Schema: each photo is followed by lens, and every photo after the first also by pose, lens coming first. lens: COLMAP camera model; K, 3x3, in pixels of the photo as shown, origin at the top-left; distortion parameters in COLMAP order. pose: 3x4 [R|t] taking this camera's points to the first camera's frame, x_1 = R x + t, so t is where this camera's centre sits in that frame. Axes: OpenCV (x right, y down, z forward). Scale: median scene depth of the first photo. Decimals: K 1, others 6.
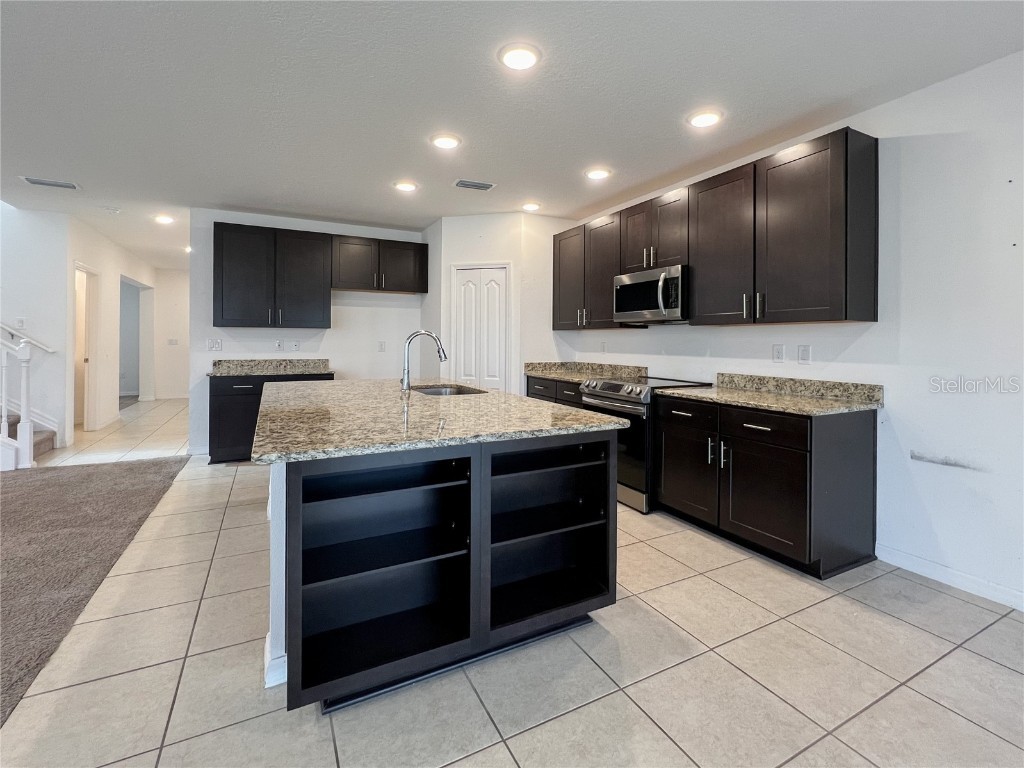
lens RADIAL K [[468.5, 0, 559.6], [0, 468.5, 342.9], [0, 0, 1]] dist [-0.002847, 0.000707]
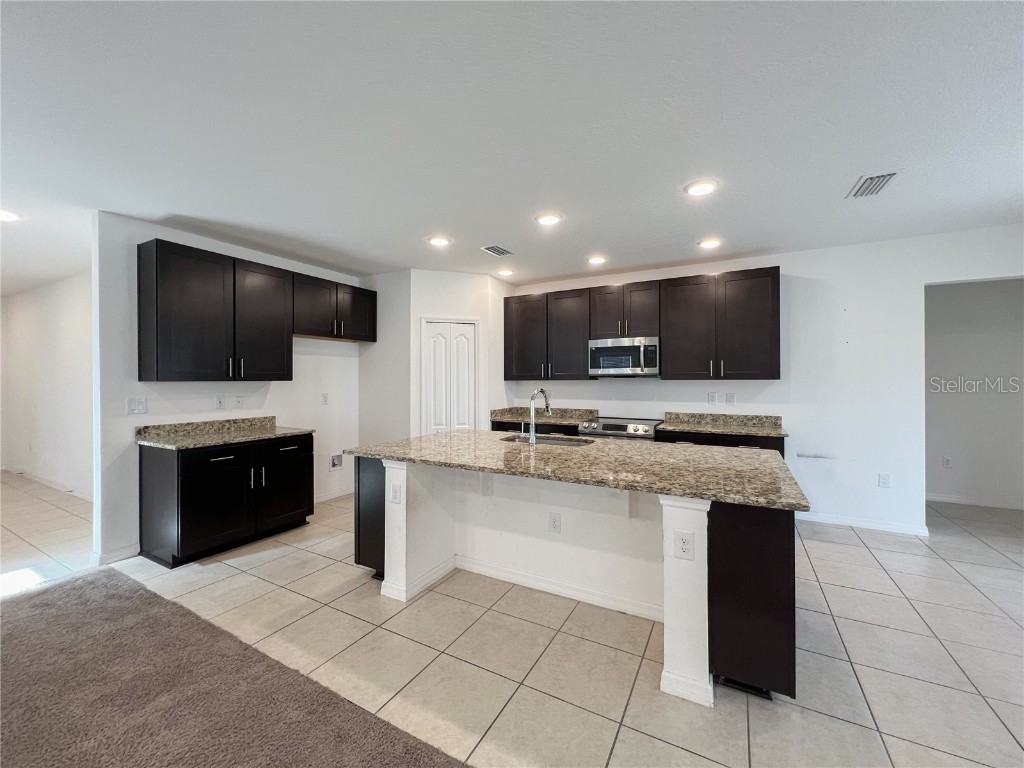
lens RADIAL K [[413.4, 0, 514.8], [0, 413.4, 379.2], [0, 0, 1]] dist [-0.000602, 0.000900]
pose [[0.840573, -0.007288, 0.541649, -0.817004], [0.006560, 0.999973, 0.003274, -0.049130], [-0.541659, 0.000801, 0.840598, 0.201897]]
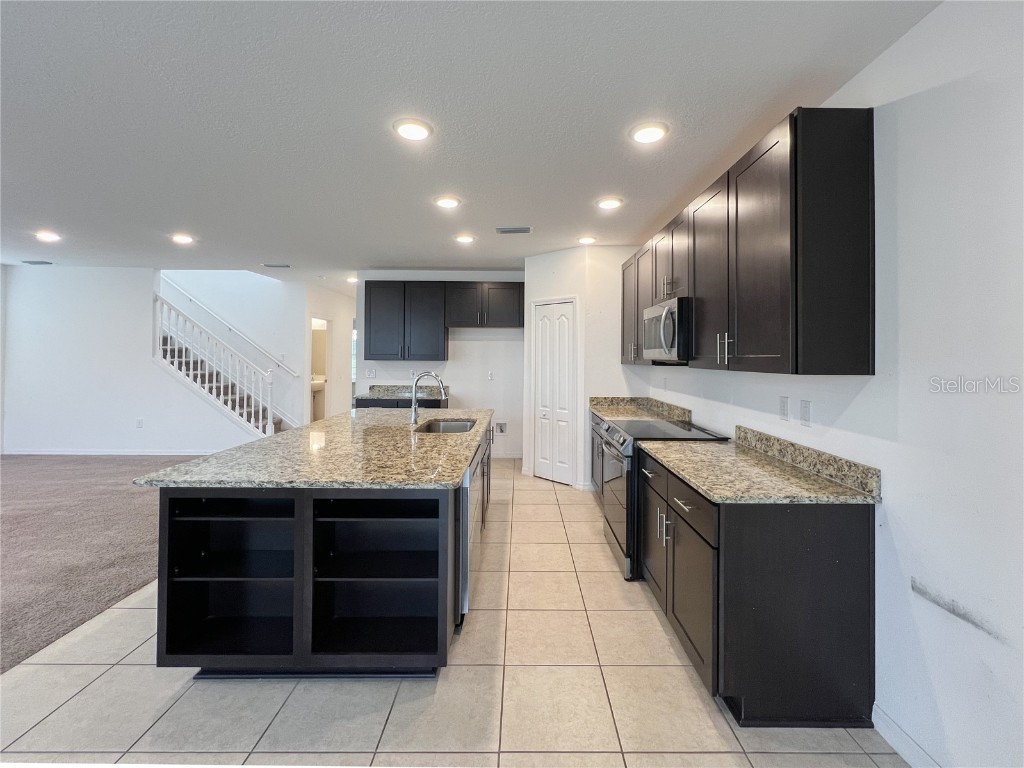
lens RADIAL K [[466.0, 0, 564.8], [0, 466.0, 349.1], [0, 0, 1]] dist [-0.005704, 0.001938]
pose [[0.878016, -0.006829, -0.478582, 0.512855], [-0.002348, 0.999825, -0.018575, -0.058631], [0.478625, 0.017433, 0.877846, 0.159252]]
